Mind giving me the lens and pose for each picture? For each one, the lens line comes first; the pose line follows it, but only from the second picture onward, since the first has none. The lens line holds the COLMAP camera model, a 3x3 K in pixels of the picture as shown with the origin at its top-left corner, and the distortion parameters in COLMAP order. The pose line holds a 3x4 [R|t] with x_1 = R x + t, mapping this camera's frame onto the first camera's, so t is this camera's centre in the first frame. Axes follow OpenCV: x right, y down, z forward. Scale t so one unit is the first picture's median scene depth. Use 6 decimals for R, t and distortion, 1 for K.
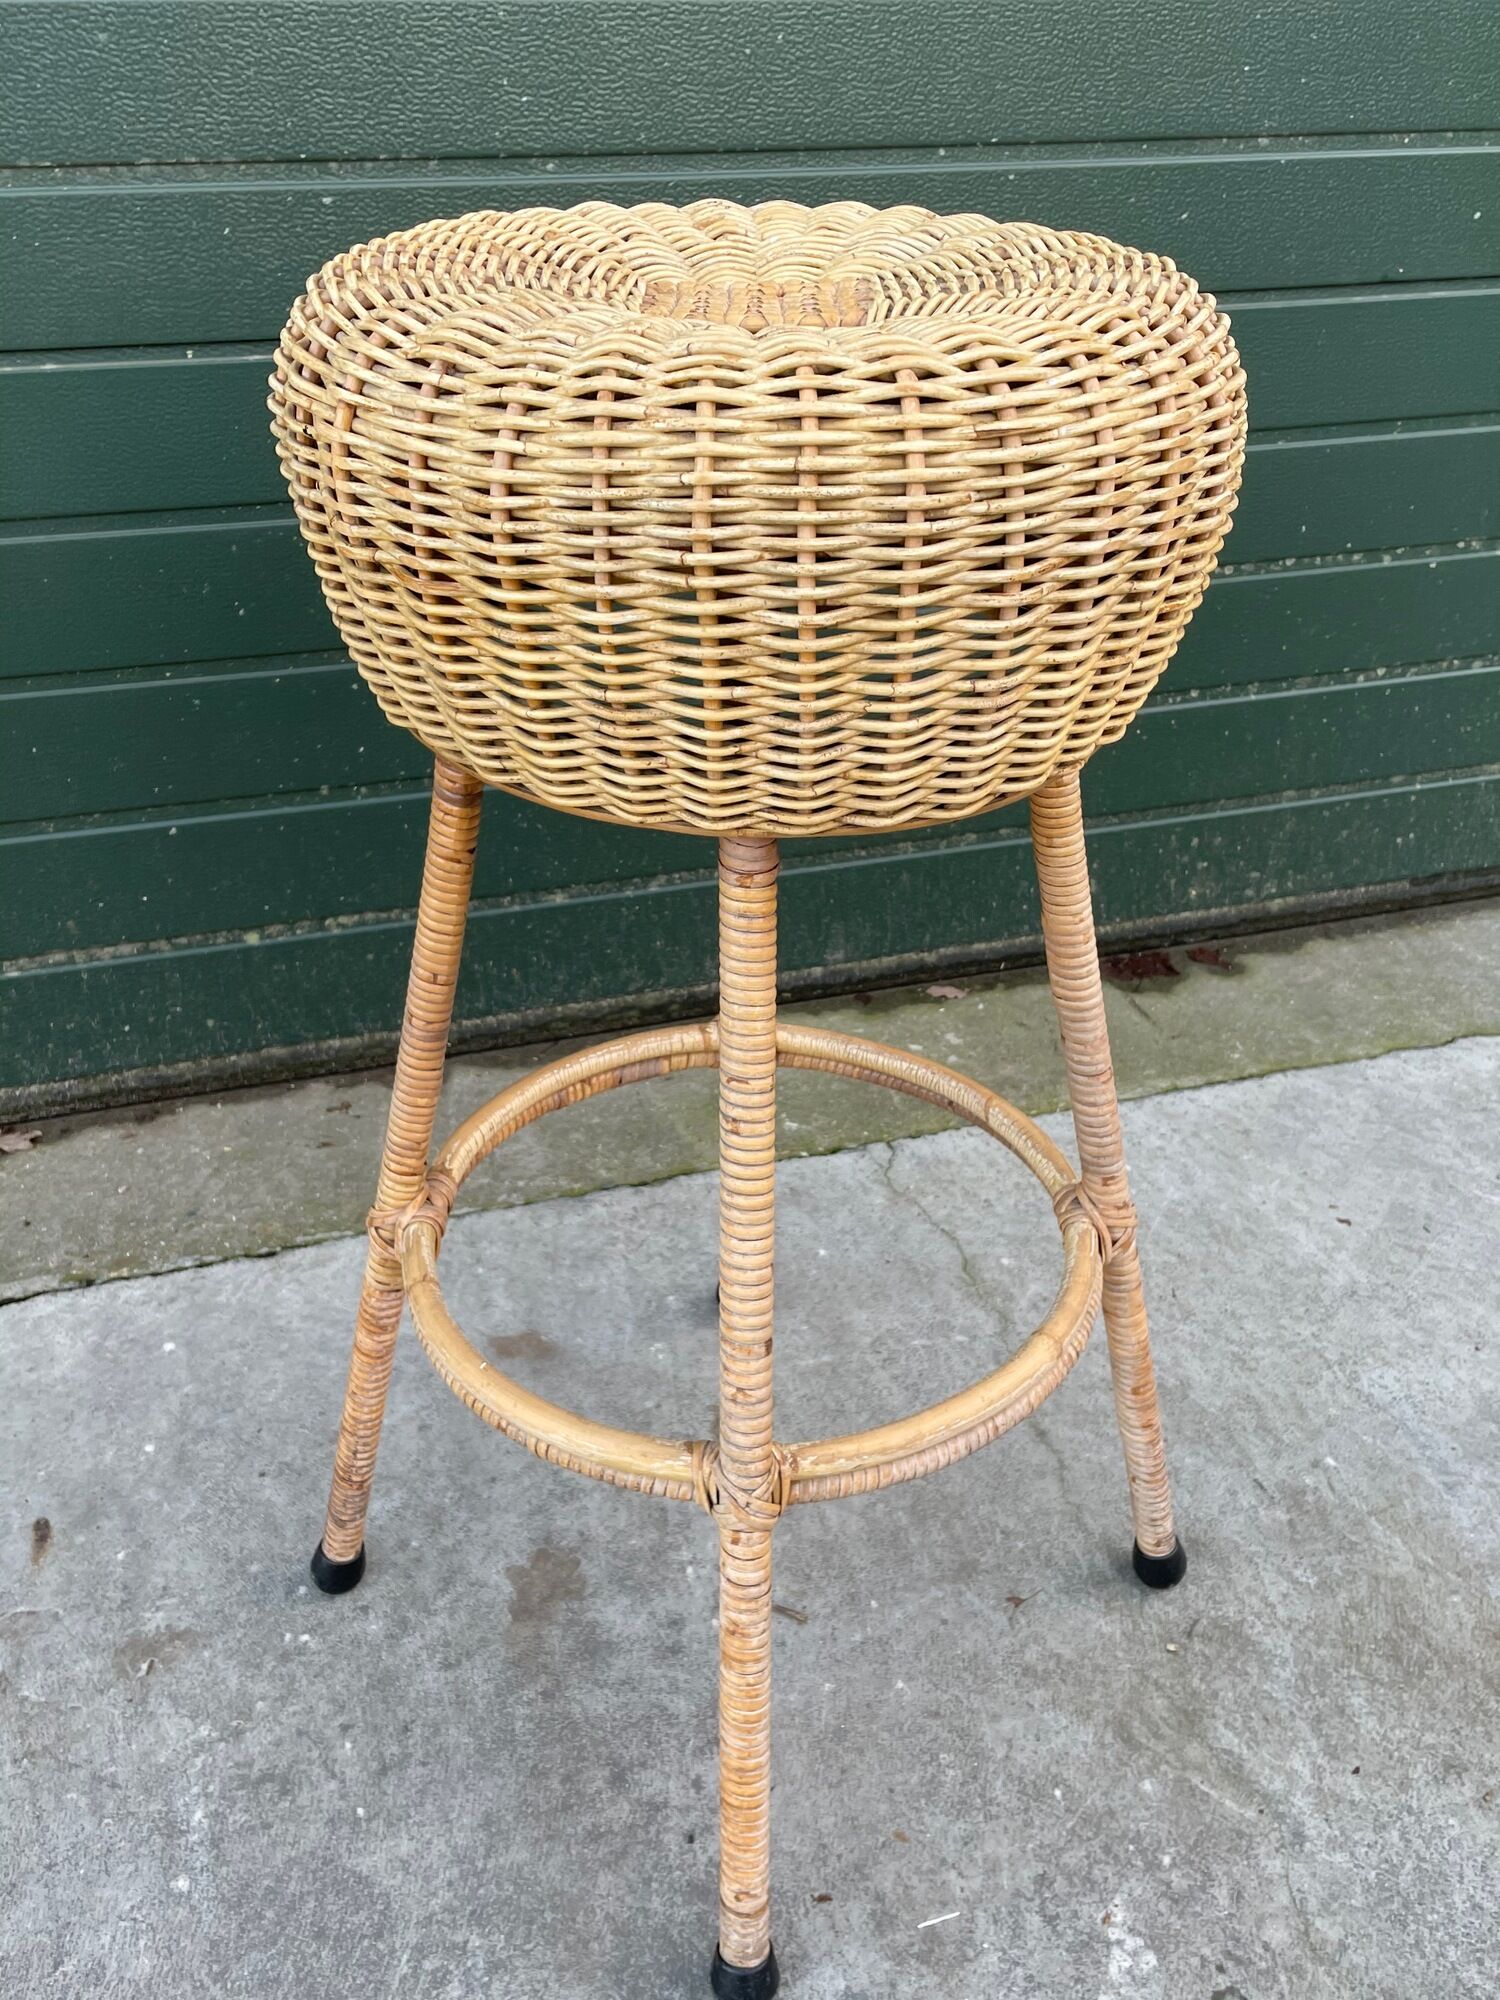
lens RADIAL K [[1832.0, 0, 750.8], [0, 1832.0, 979.8], [0, 0, 1]] dist [0.033731, 0.000000]
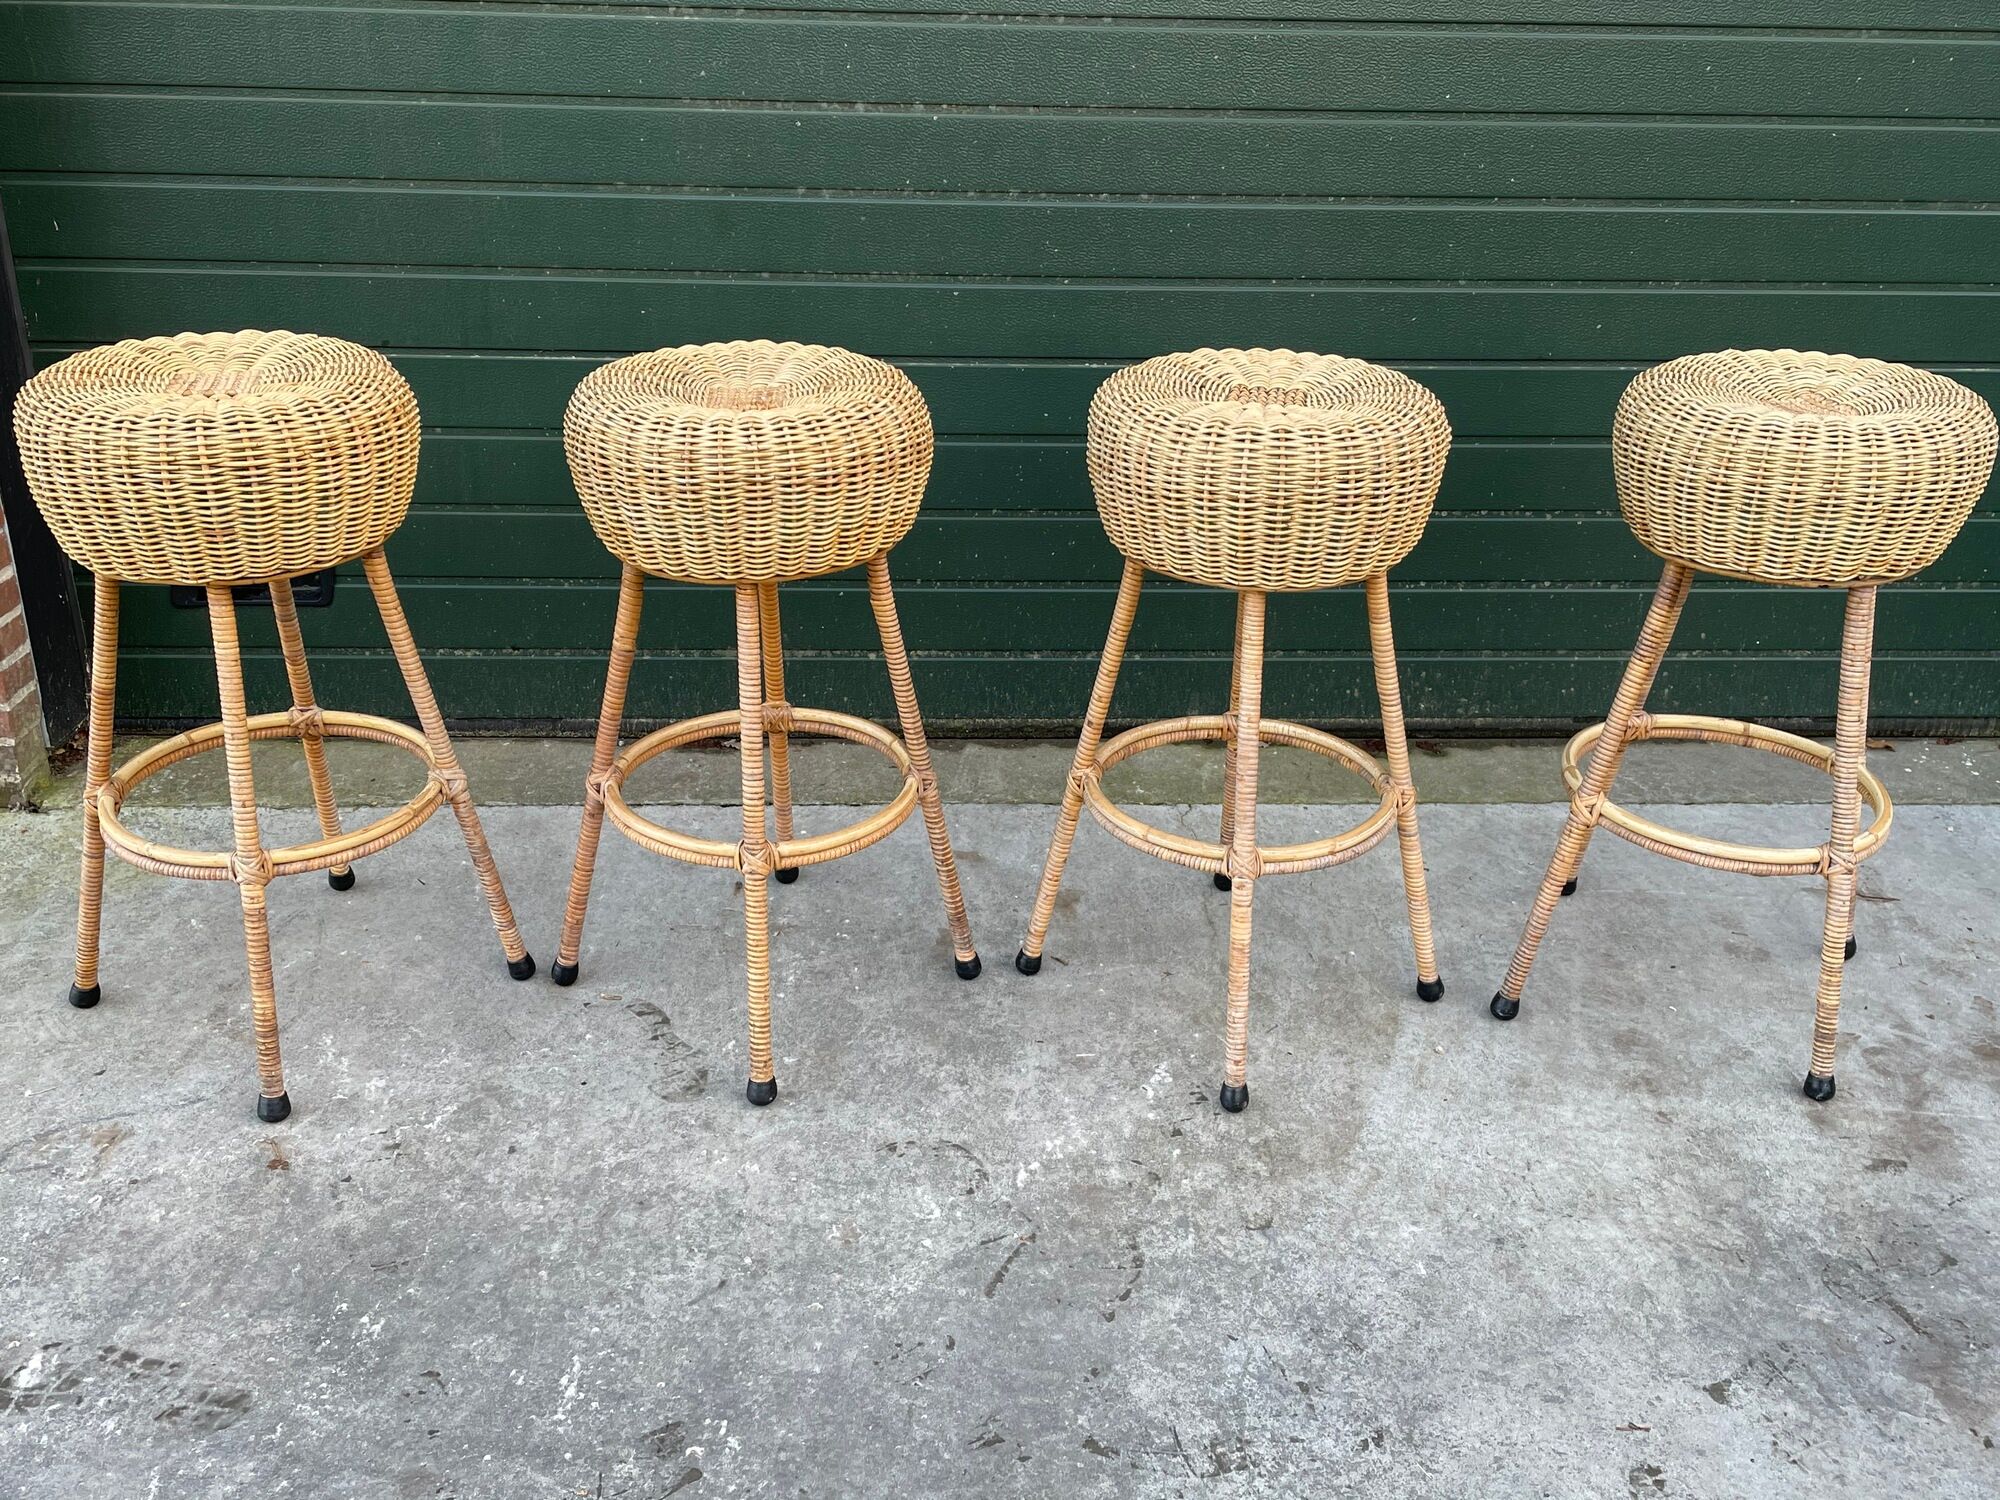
lens RADIAL K [[1846.3, 0, 974.2], [0, 1846.3, 760.0], [0, 0, 1]] dist [0.089530, 0.000000]
pose [[0.965717, 0.120952, -0.229698, 0.311702], [-0.139454, 0.988024, -0.066041, 0.215112], [0.218959, 0.095809, 0.971019, -0.907893]]
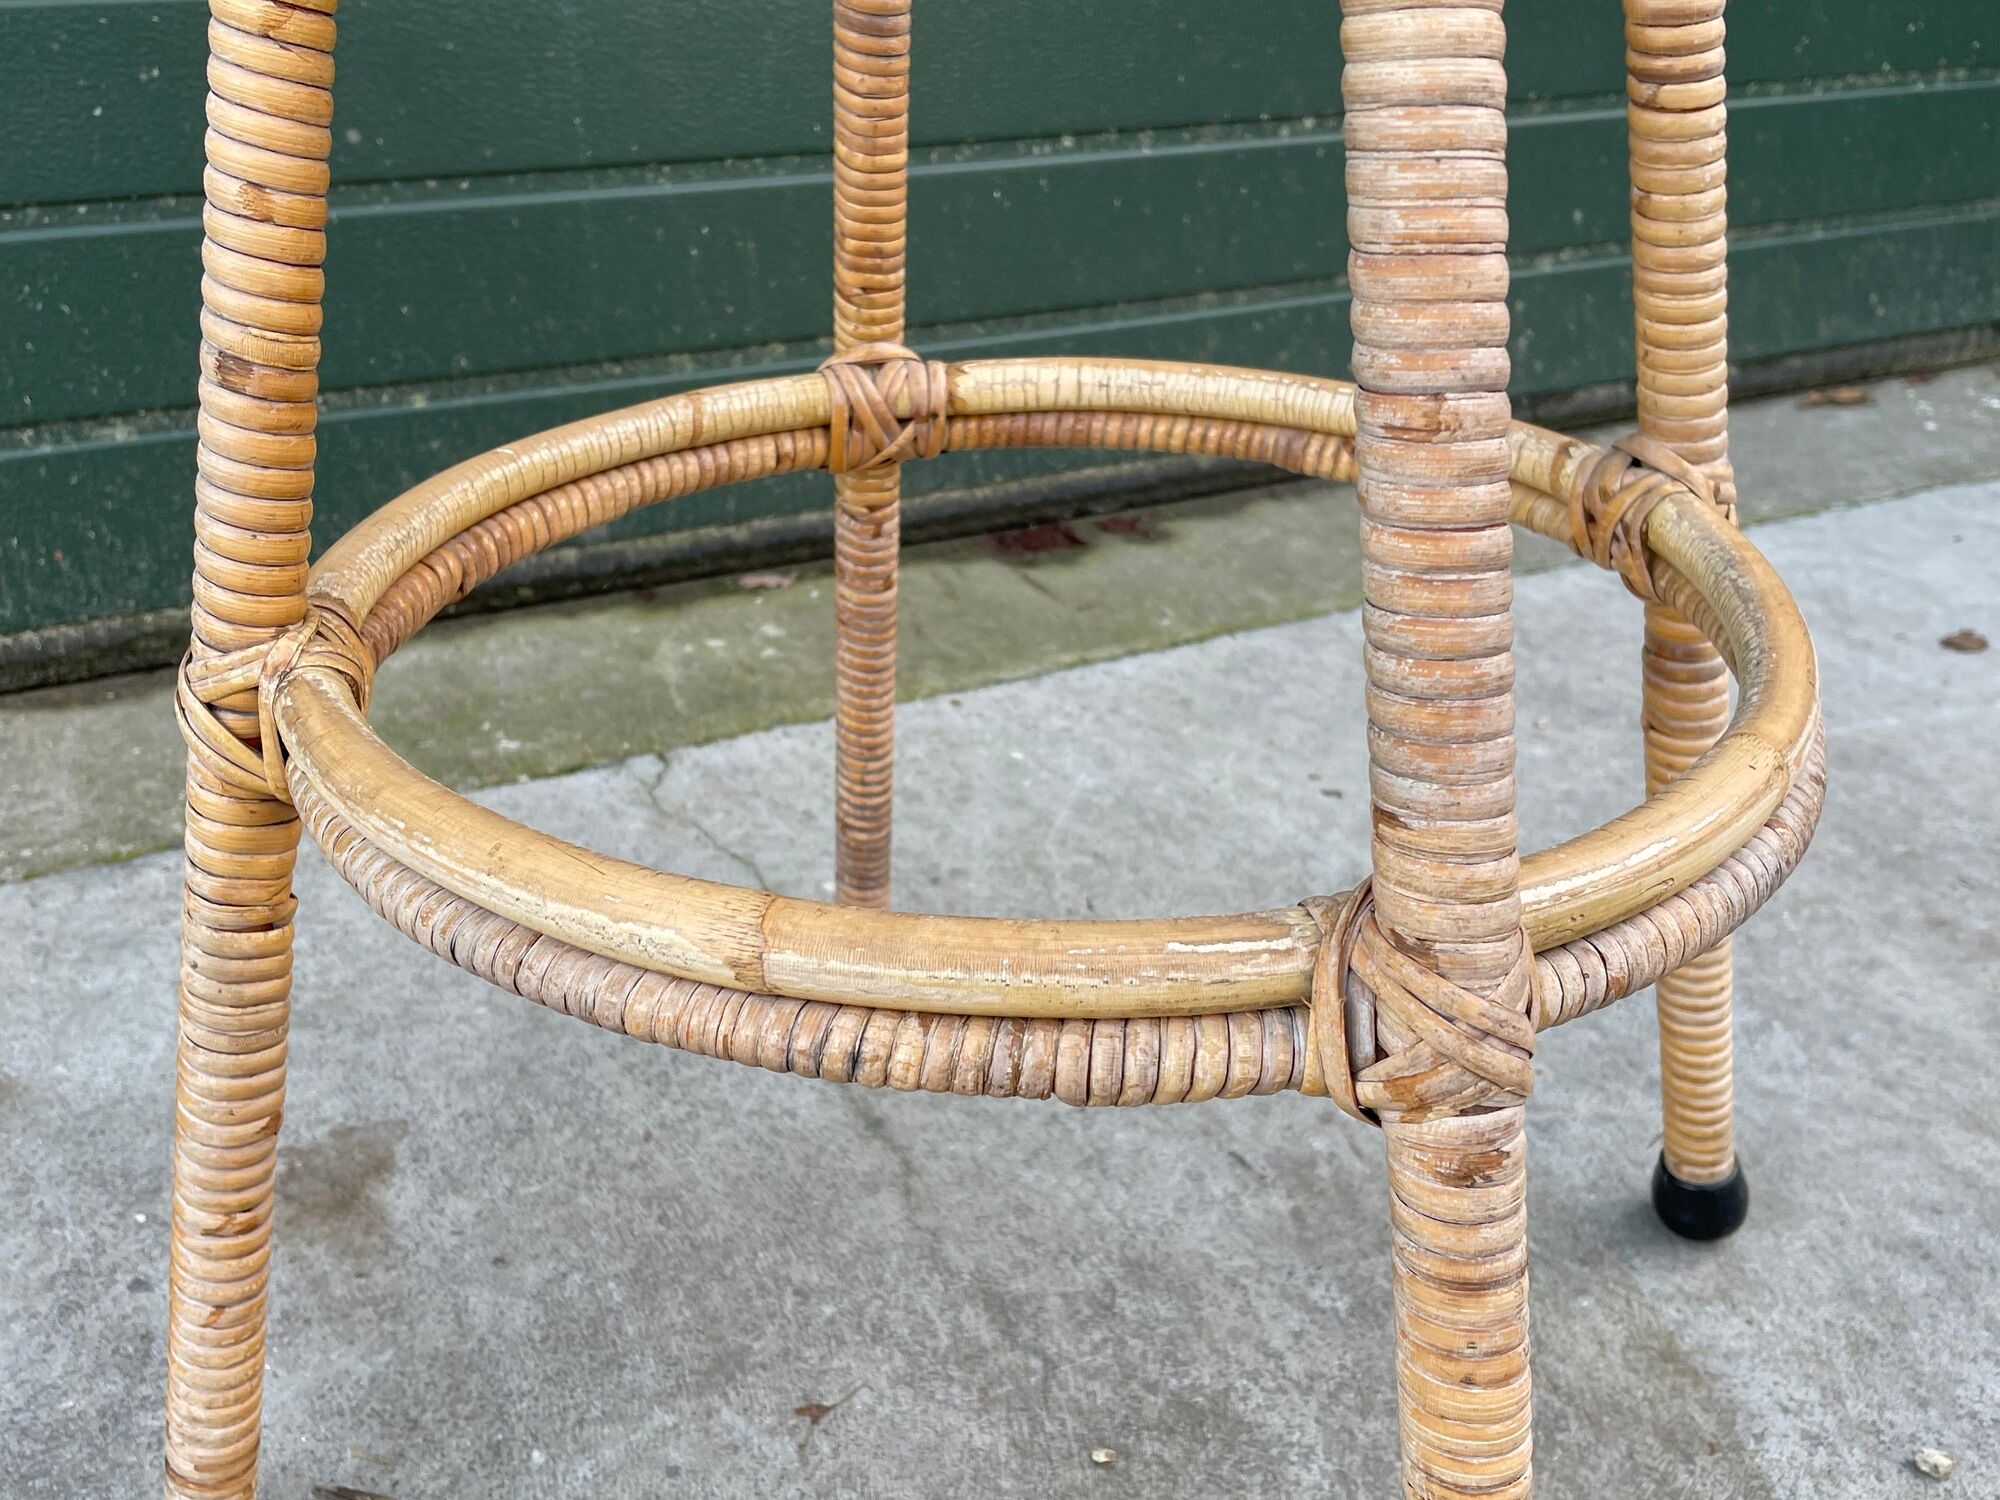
lens RADIAL K [[1832.0, 0, 1018.8], [0, 1832.0, 754.9], [0, 0, 1]] dist [0.033731, 0.000000]
pose [[0.983975, -0.077256, 0.160699, 0.106108], [0.086181, 0.995058, -0.049318, 0.145470], [-0.156094, 0.062377, 0.985771, 0.368046]]
